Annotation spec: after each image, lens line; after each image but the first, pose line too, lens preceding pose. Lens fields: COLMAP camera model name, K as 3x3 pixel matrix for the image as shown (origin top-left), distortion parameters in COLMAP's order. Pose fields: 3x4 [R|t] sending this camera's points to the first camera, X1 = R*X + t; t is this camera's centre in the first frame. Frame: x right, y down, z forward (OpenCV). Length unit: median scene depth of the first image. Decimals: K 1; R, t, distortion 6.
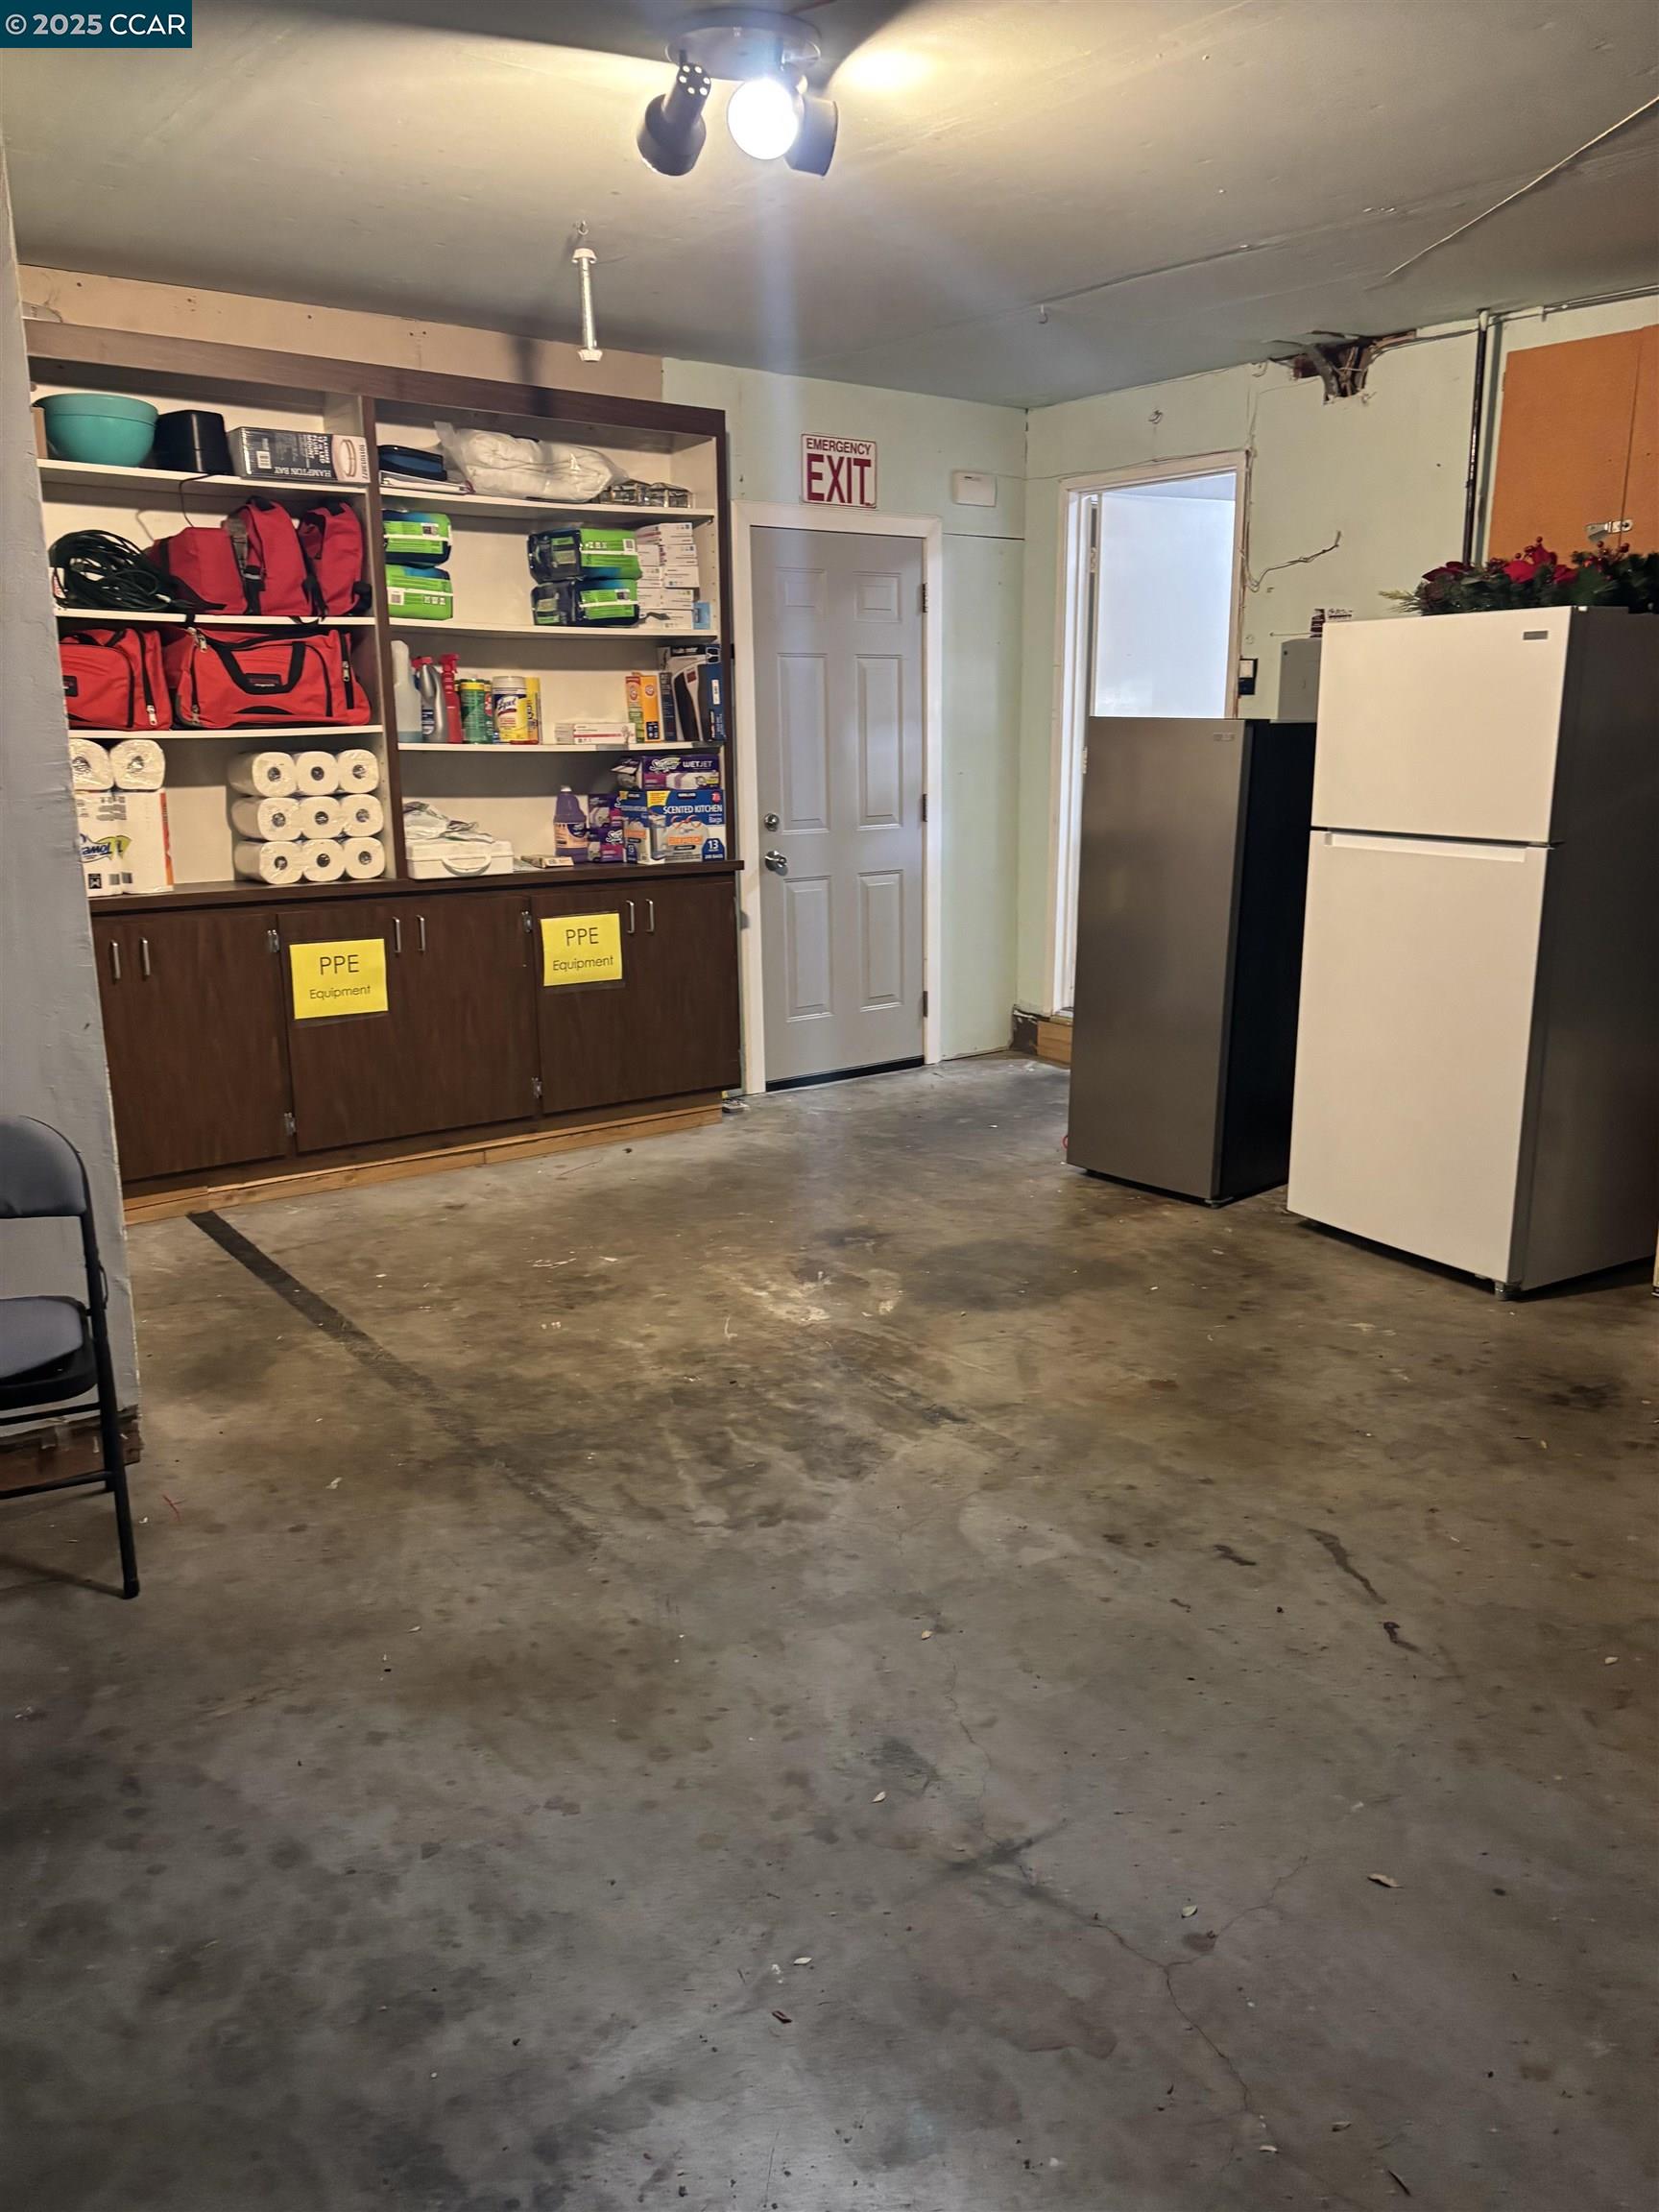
lens RADIAL K [[1675.6, 0, 827.5], [0, 1675.6, 1106.8], [0, 0, 1]] dist [0.006569, -0.016557]
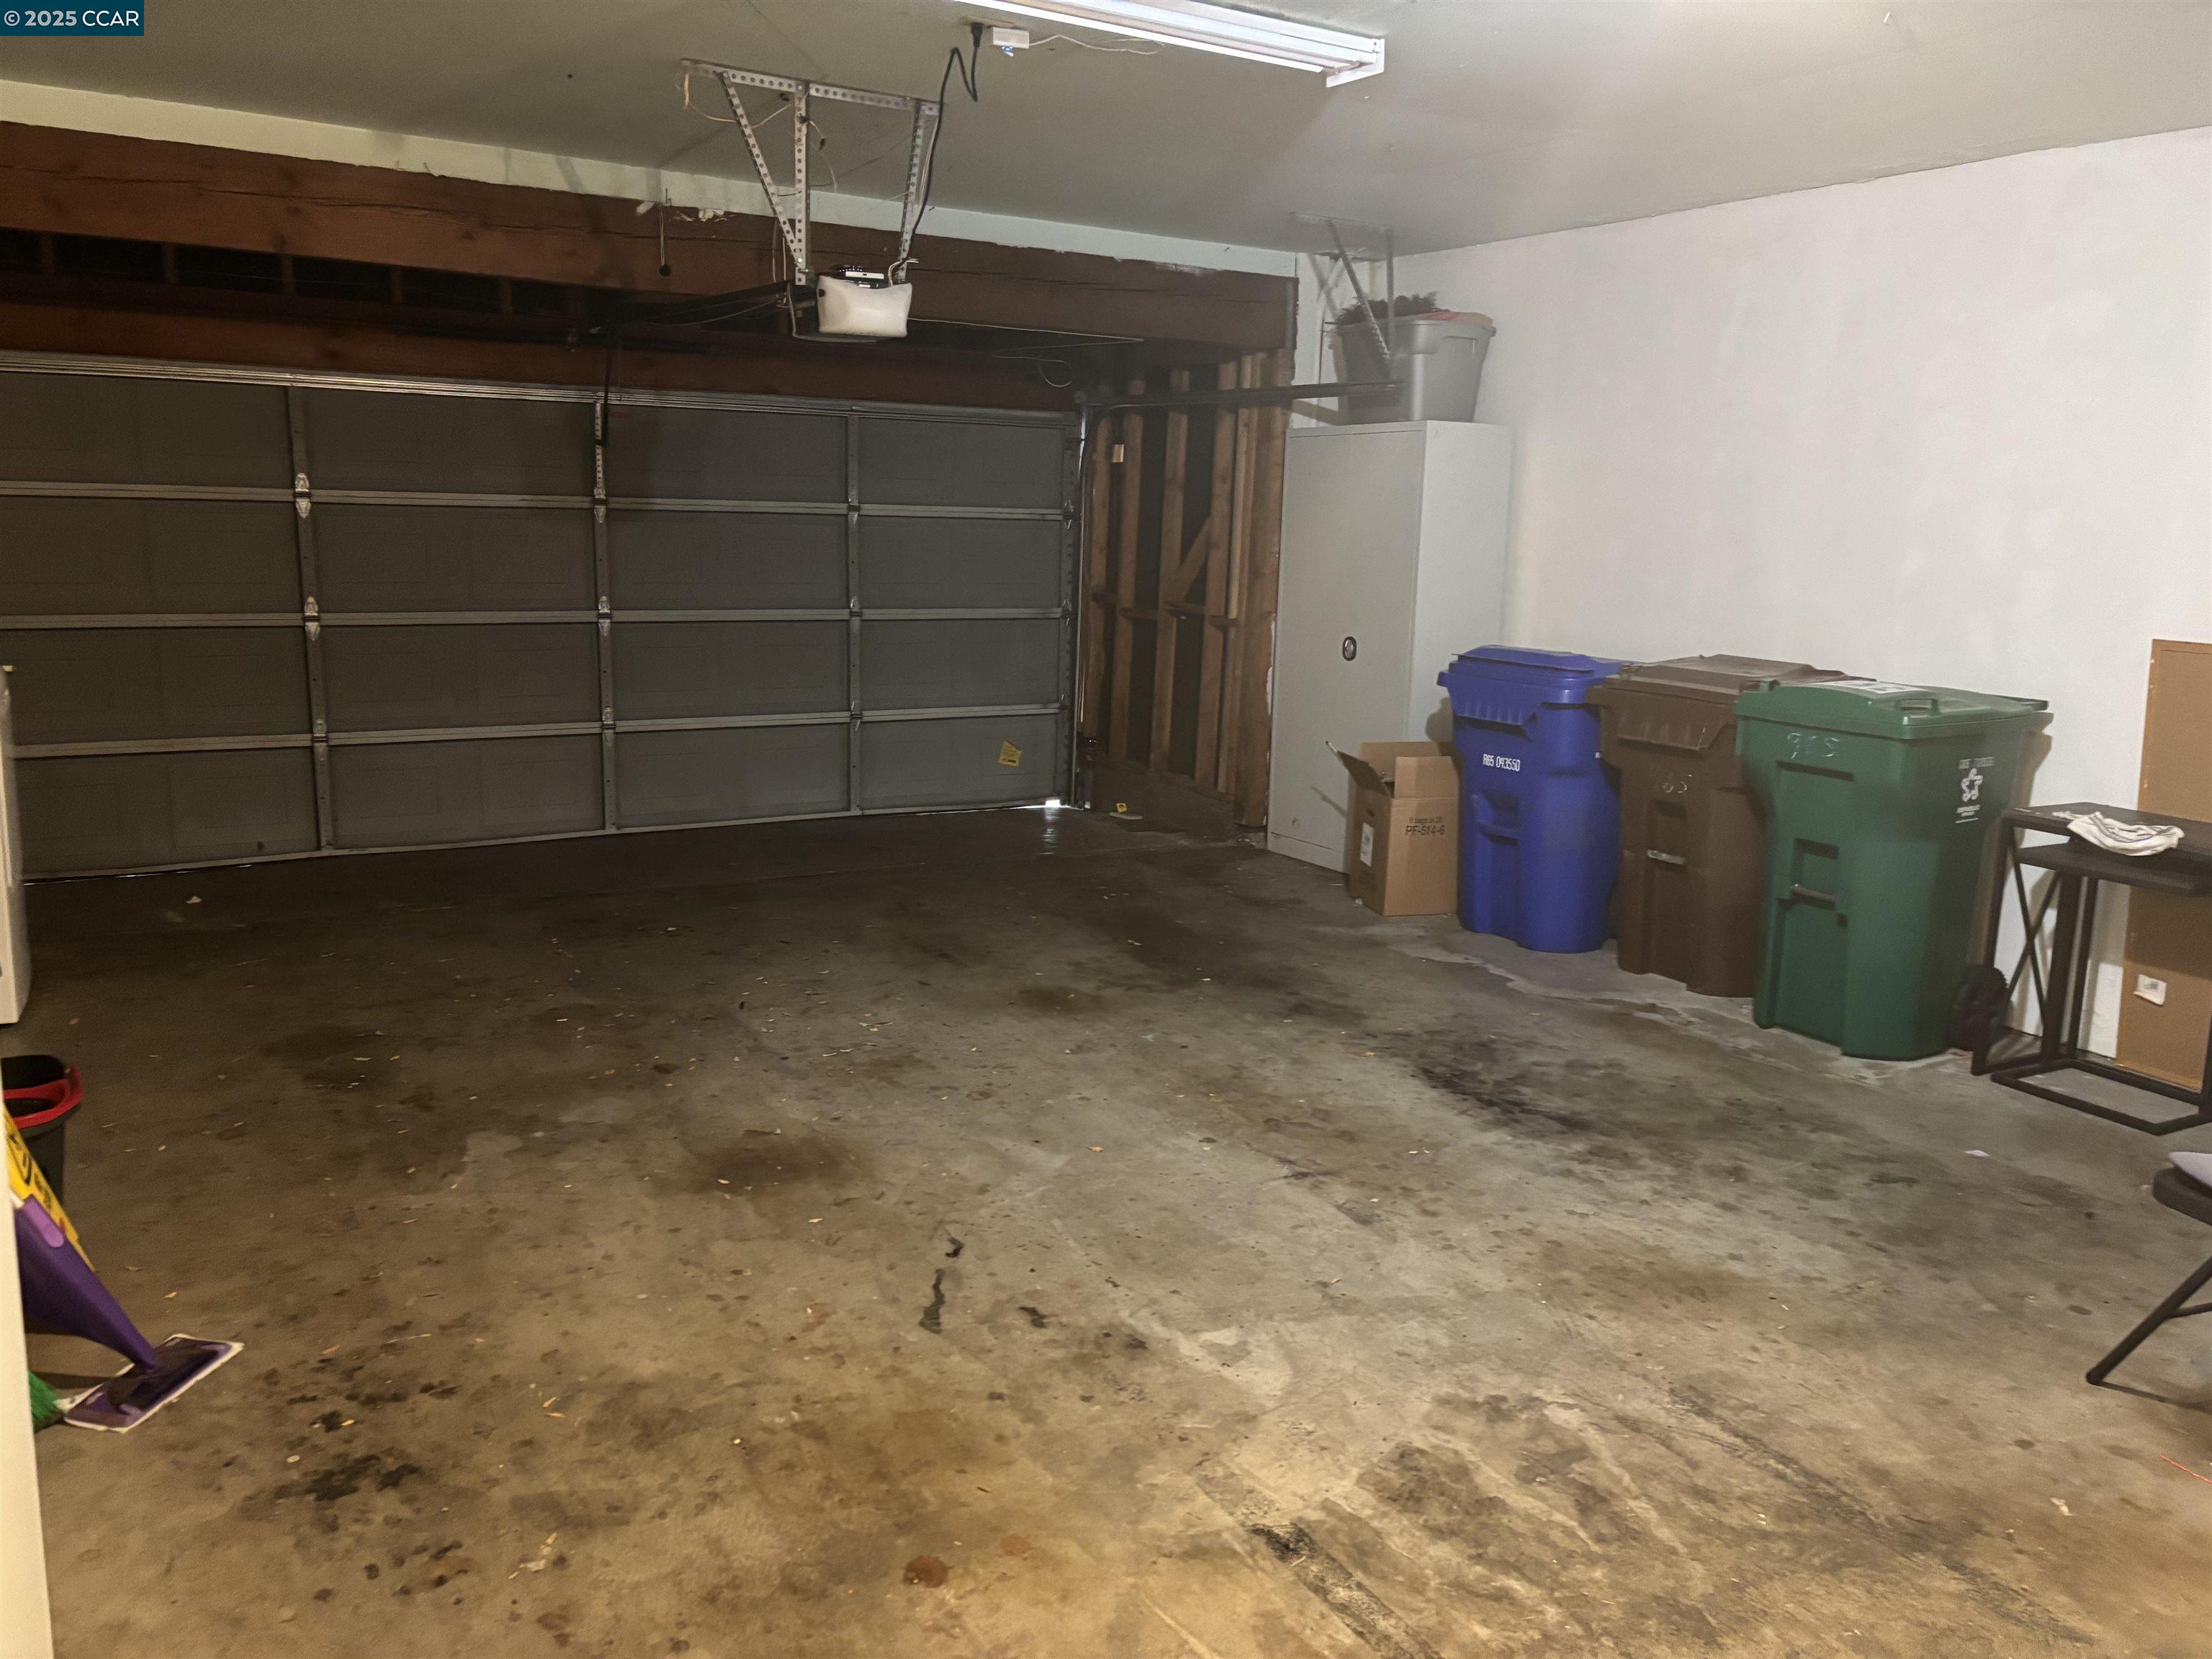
lens RADIAL K [[1675.6, 0, 1106.5], [0, 1675.6, 826.7], [0, 0, 1]] dist [0.006569, -0.016557]
pose [[-0.991961, -0.051919, 0.115401, 0.087883], [0.000220, 0.911247, 0.411861, -0.419411], [-0.126542, 0.408575, -0.903910, 1.723176]]
